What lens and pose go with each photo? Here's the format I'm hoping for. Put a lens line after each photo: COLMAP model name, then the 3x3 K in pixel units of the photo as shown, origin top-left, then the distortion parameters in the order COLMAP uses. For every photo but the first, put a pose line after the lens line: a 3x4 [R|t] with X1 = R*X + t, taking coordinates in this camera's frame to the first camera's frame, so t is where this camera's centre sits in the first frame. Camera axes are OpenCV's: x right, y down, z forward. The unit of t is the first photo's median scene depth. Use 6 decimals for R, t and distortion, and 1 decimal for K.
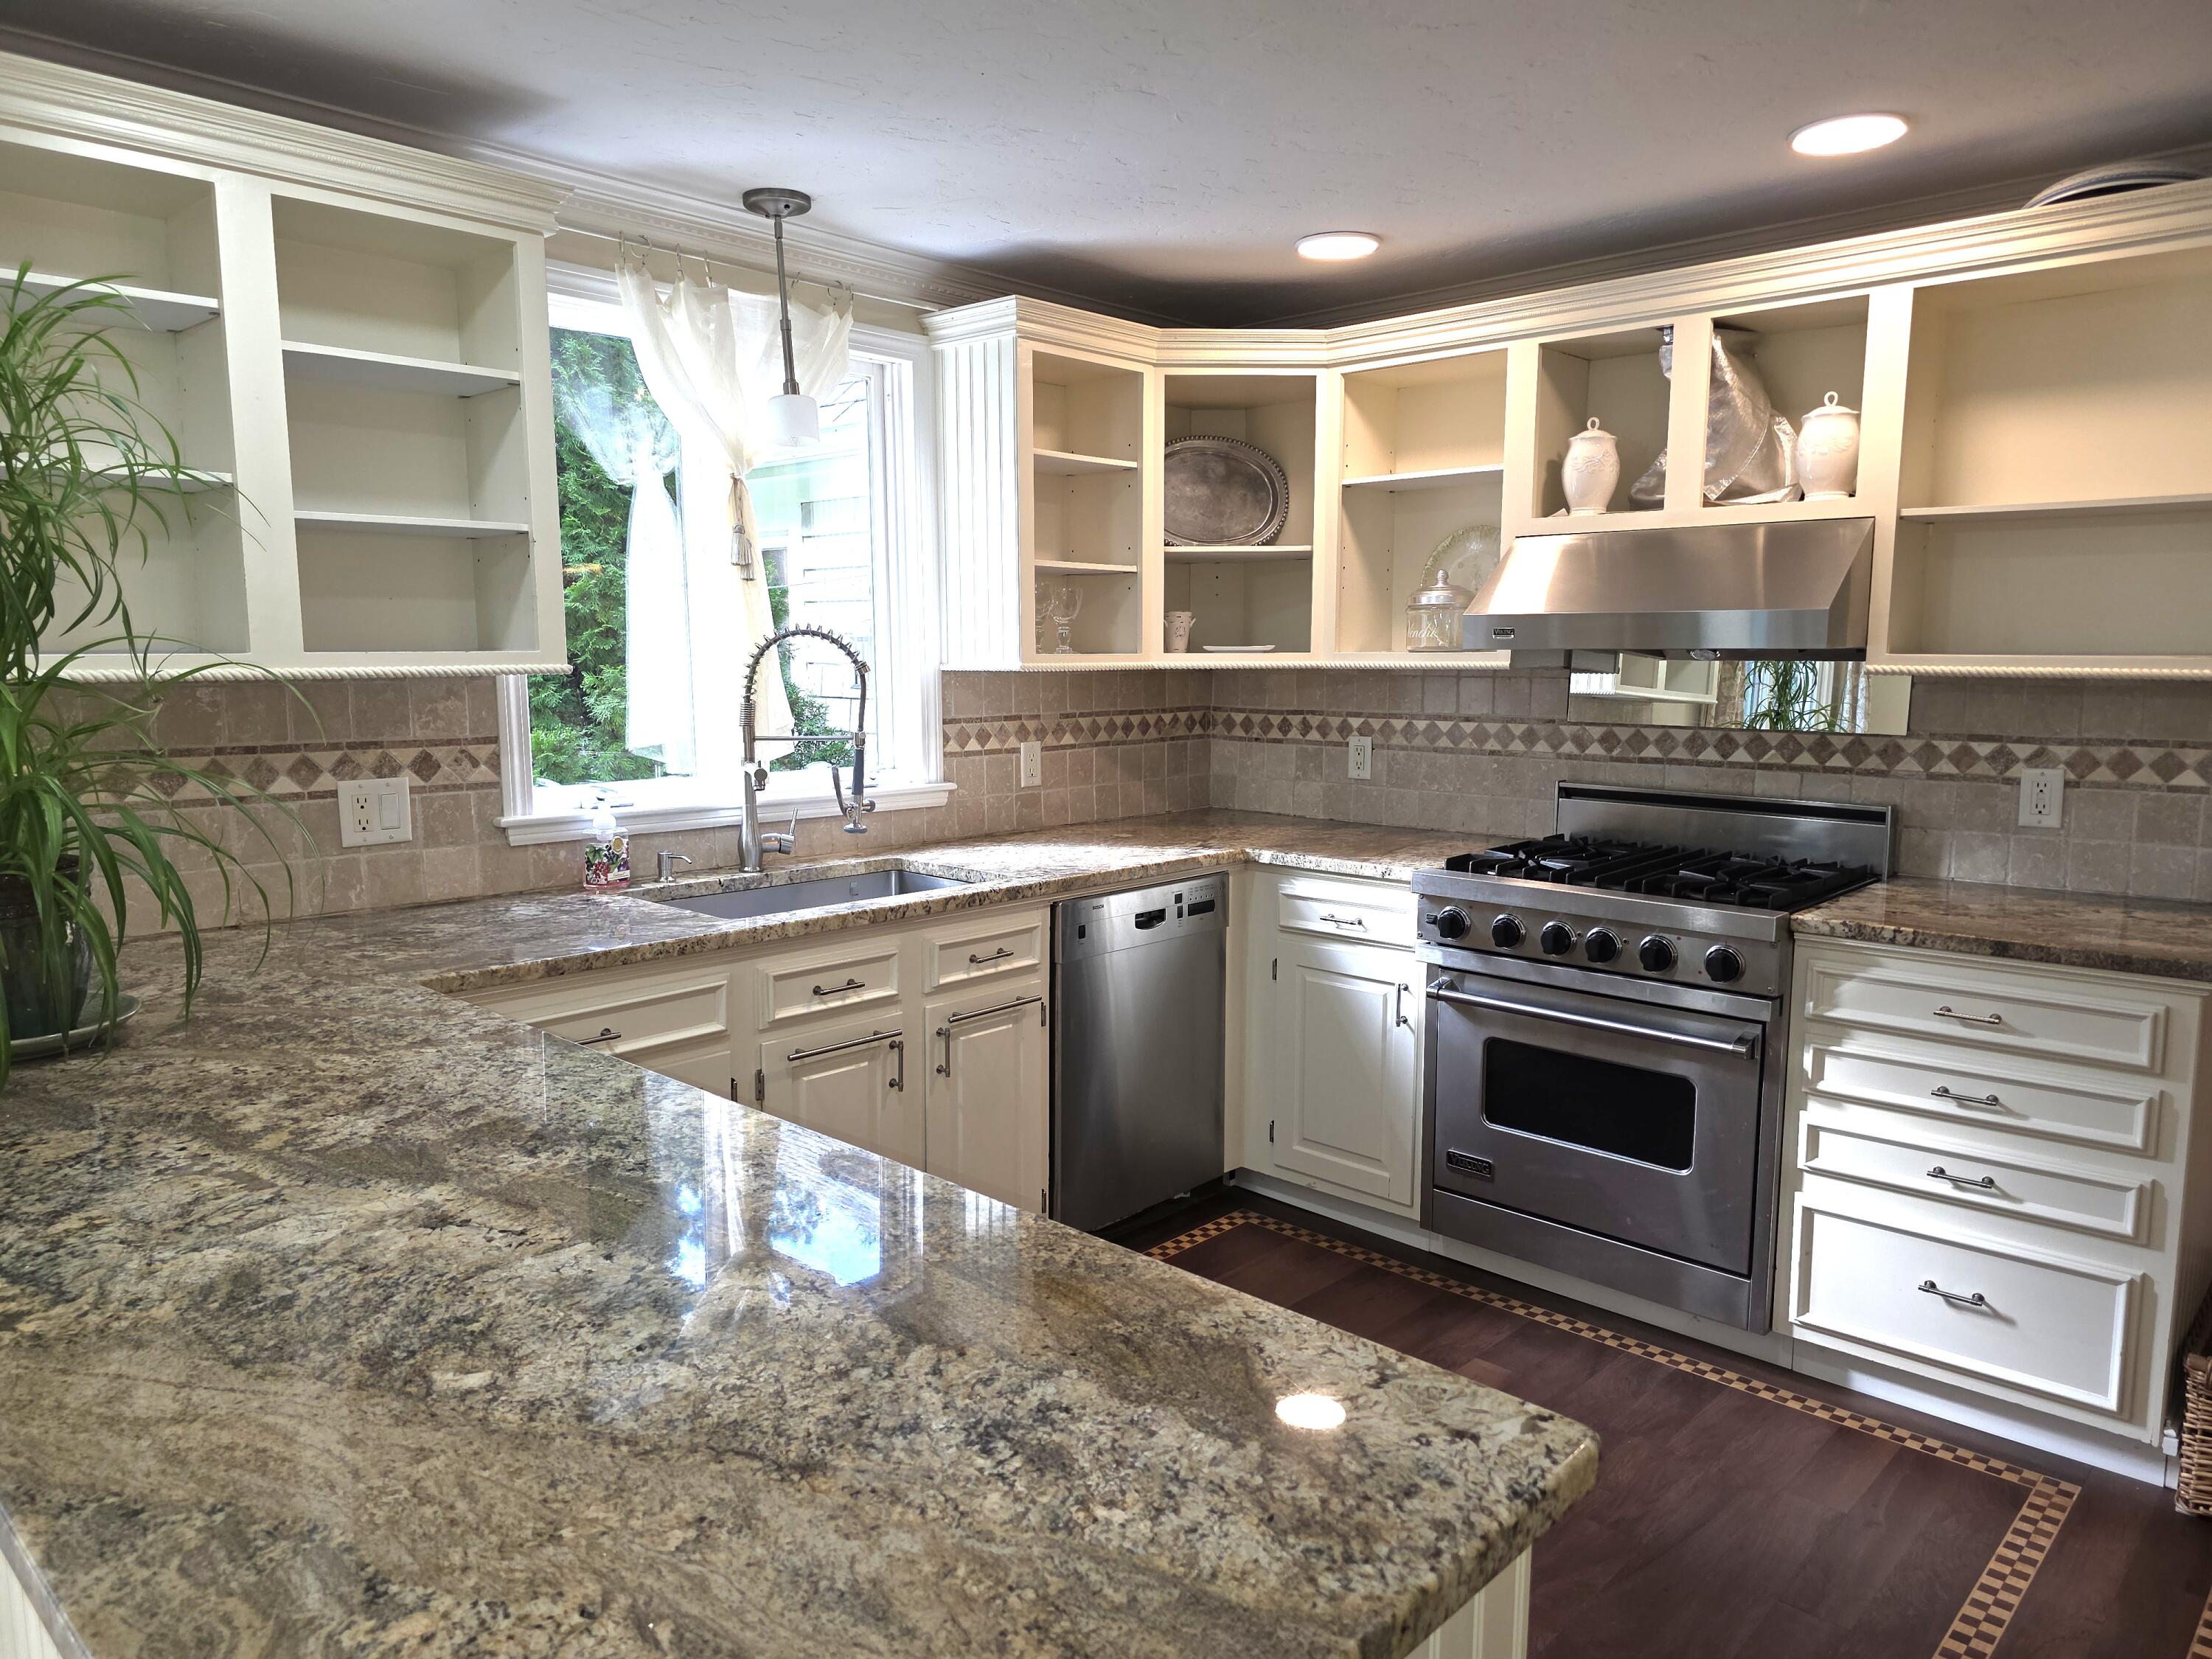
lens RADIAL K [[1480.5, 0, 1108.3], [0, 1480.5, 844.0], [0, 0, 1]] dist [0.044499, -0.103973]
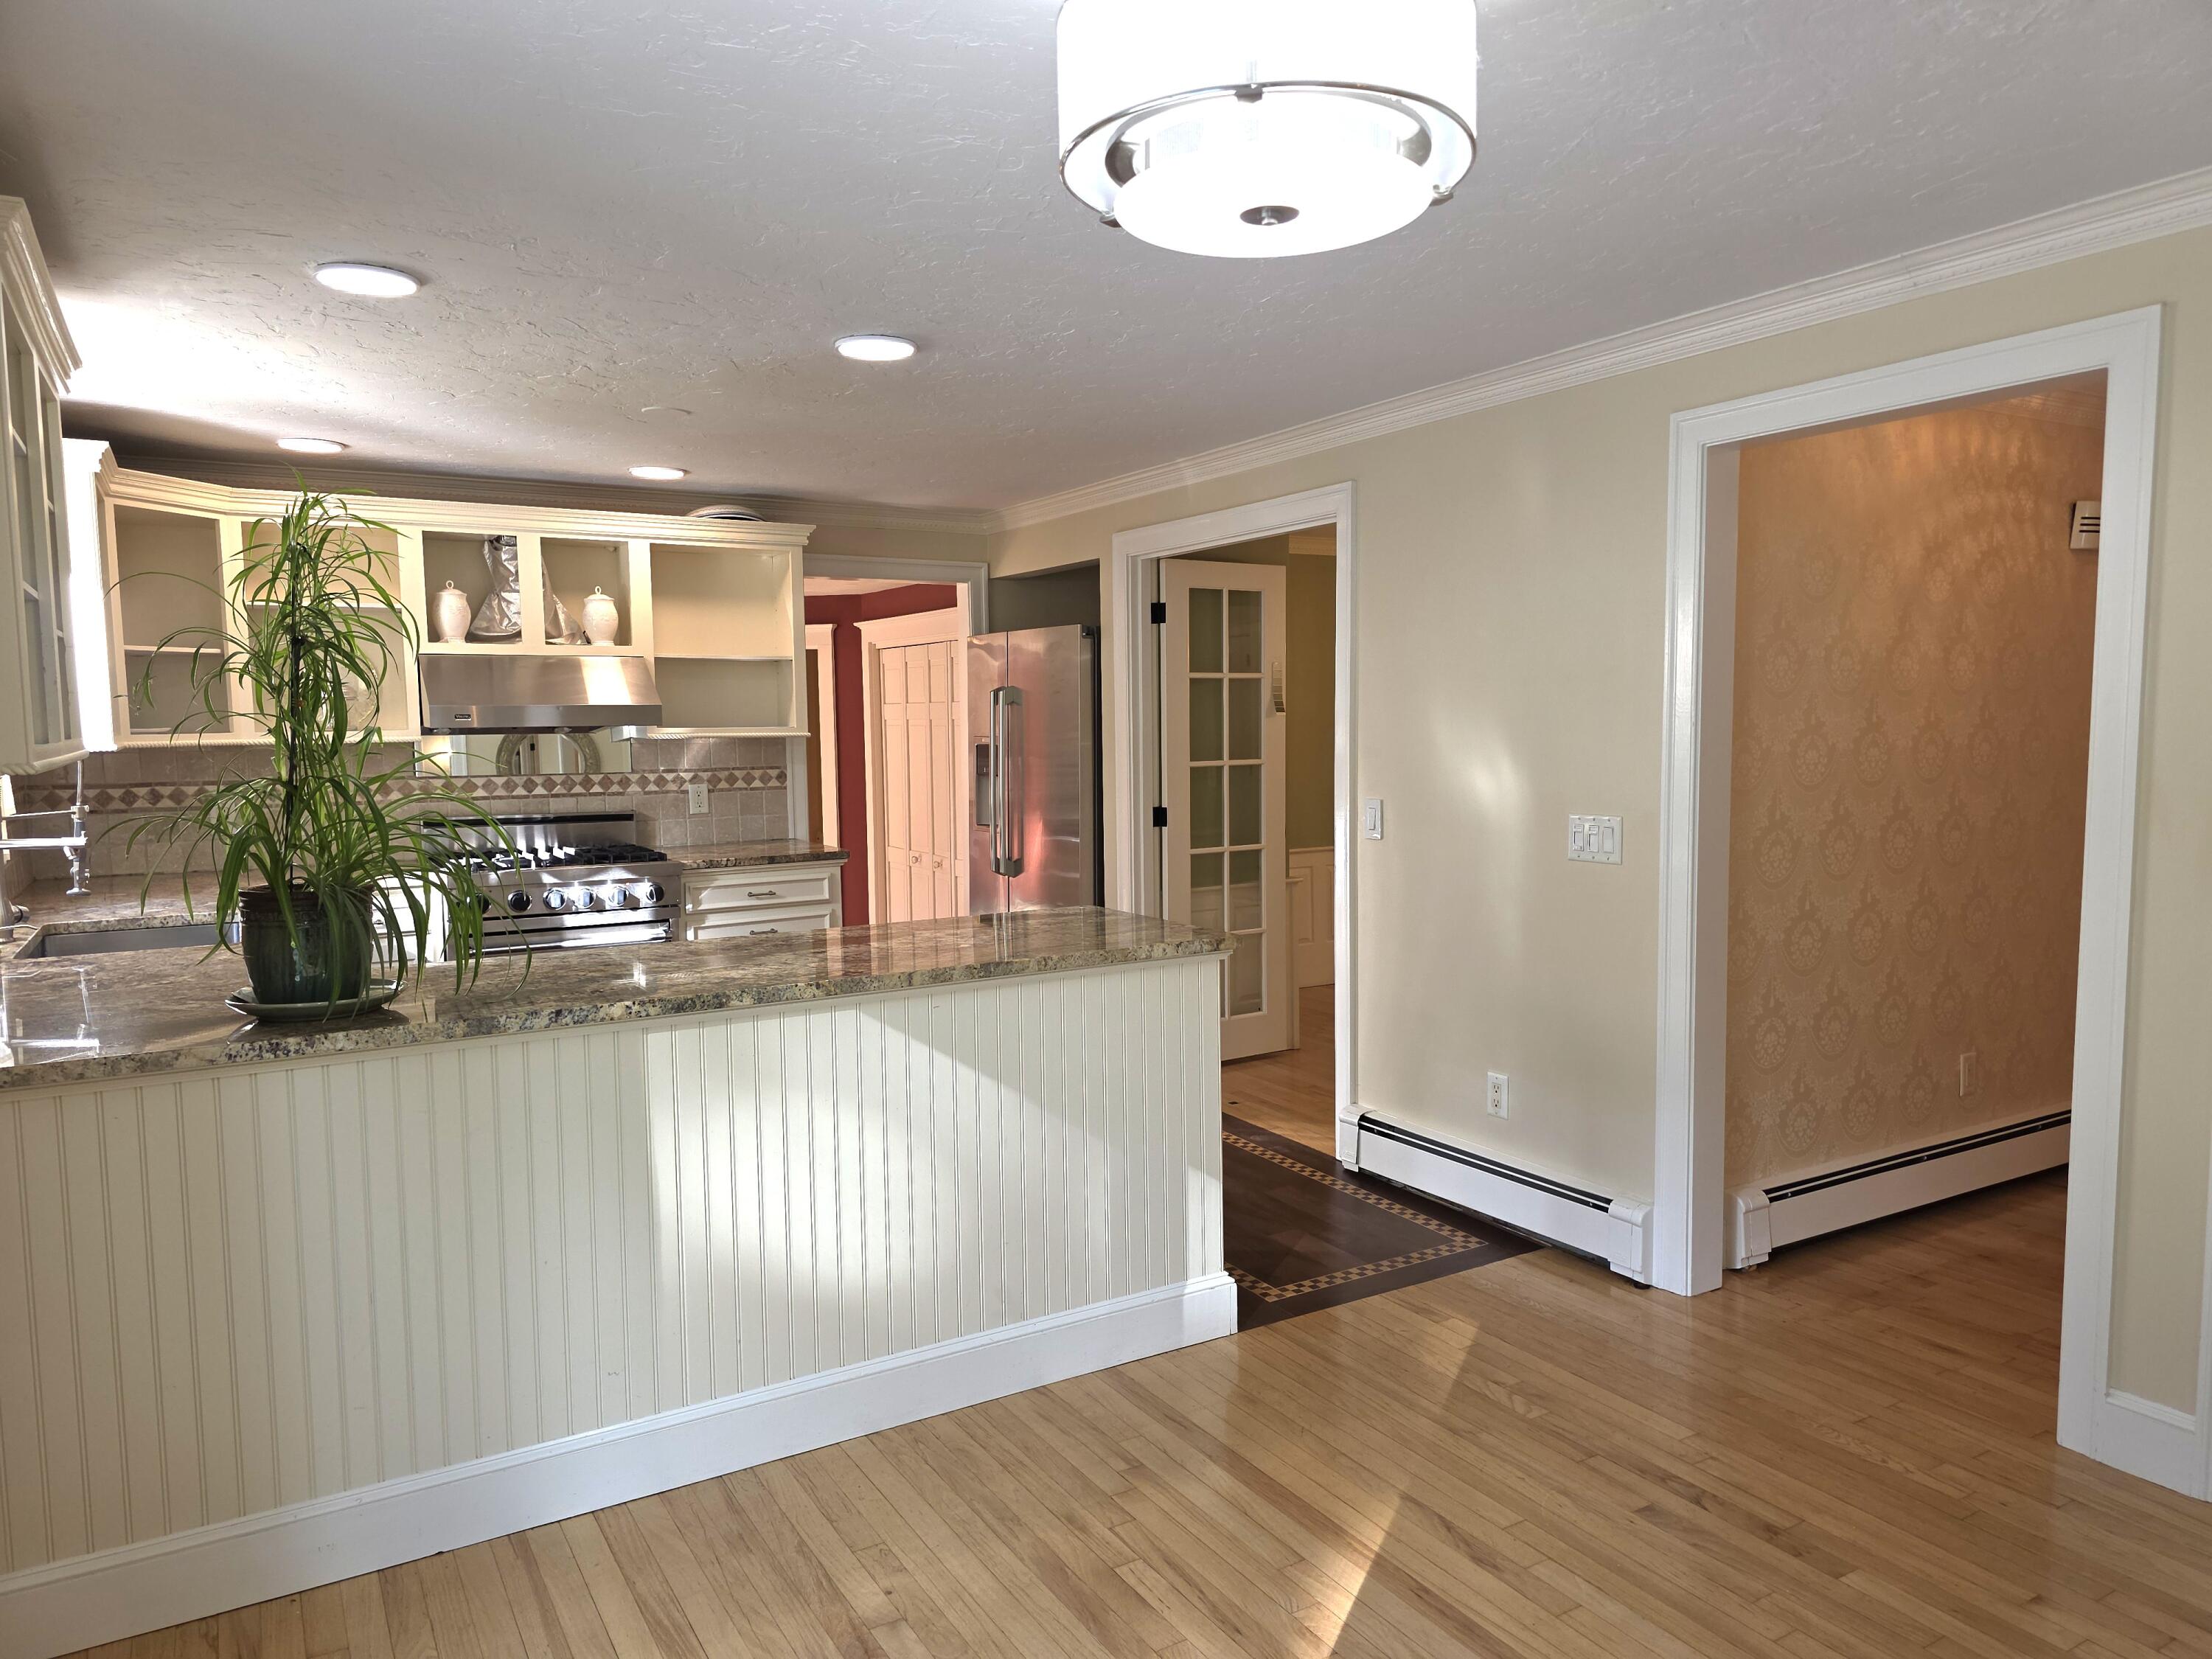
lens RADIAL K [[1480.5, 0, 1108.3], [0, 1480.5, 844.0], [0, 0, 1]] dist [0.044499, -0.103973]
pose [[0.239118, -0.084598, 0.967298, -1.144658], [0.135811, 0.989319, 0.052952, -0.001628], [-0.961446, 0.118708, 0.248053, -0.025676]]
